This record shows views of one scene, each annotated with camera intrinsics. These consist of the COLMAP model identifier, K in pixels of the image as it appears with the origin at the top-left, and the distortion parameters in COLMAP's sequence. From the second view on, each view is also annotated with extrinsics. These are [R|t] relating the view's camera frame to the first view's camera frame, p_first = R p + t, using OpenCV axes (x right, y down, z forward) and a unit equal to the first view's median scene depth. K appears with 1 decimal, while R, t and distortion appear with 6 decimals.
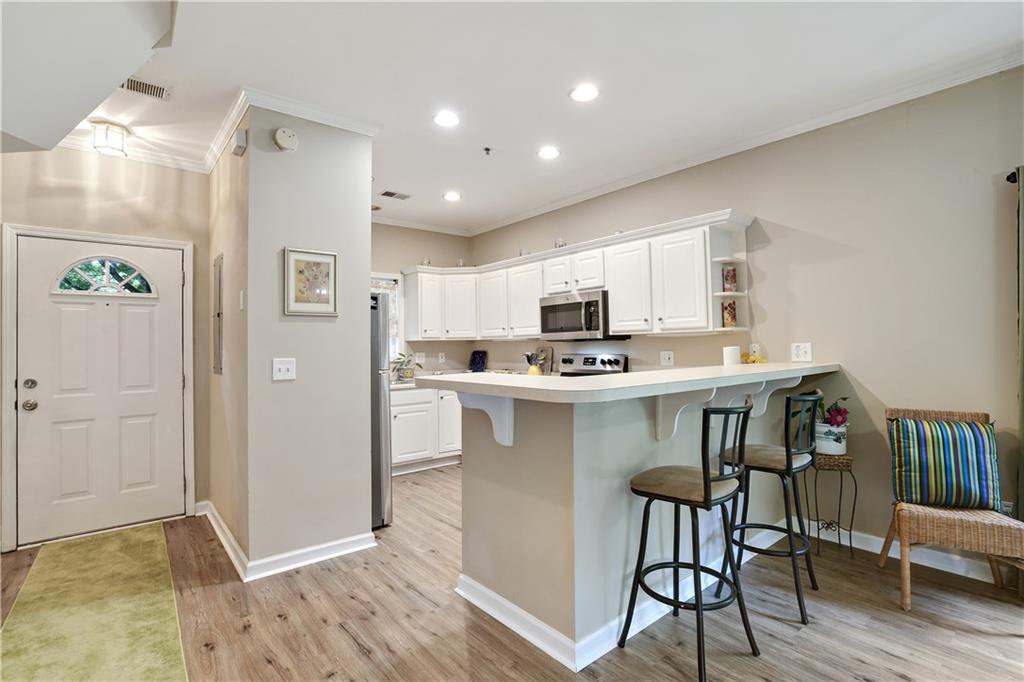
lens RADIAL K [[494.6, 0, 535.0], [0, 494.6, 330.5], [0, 0, 1]] dist [-0.050074, 0.020208]
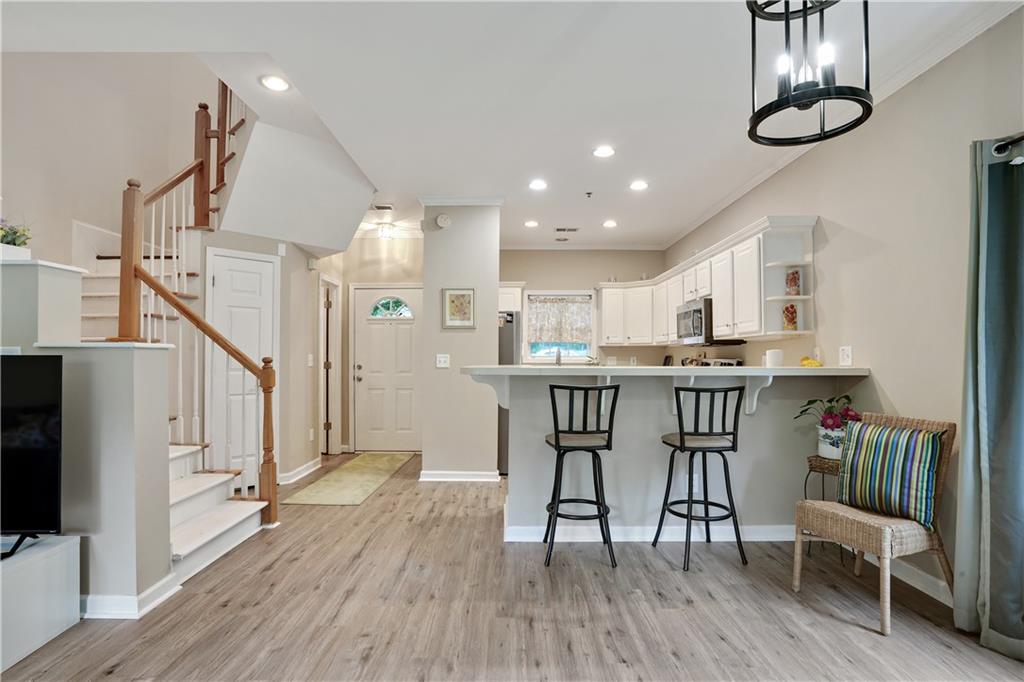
lens RADIAL K [[510.9, 0, 522.6], [0, 510.9, 357.4], [0, 0, 1]] dist [-0.031595, 0.009035]
pose [[0.786261, 0.014311, -0.617729, 0.747549], [0.008595, 0.999382, 0.034092, 0.009103], [0.617835, -0.032115, 0.785651, -0.193941]]
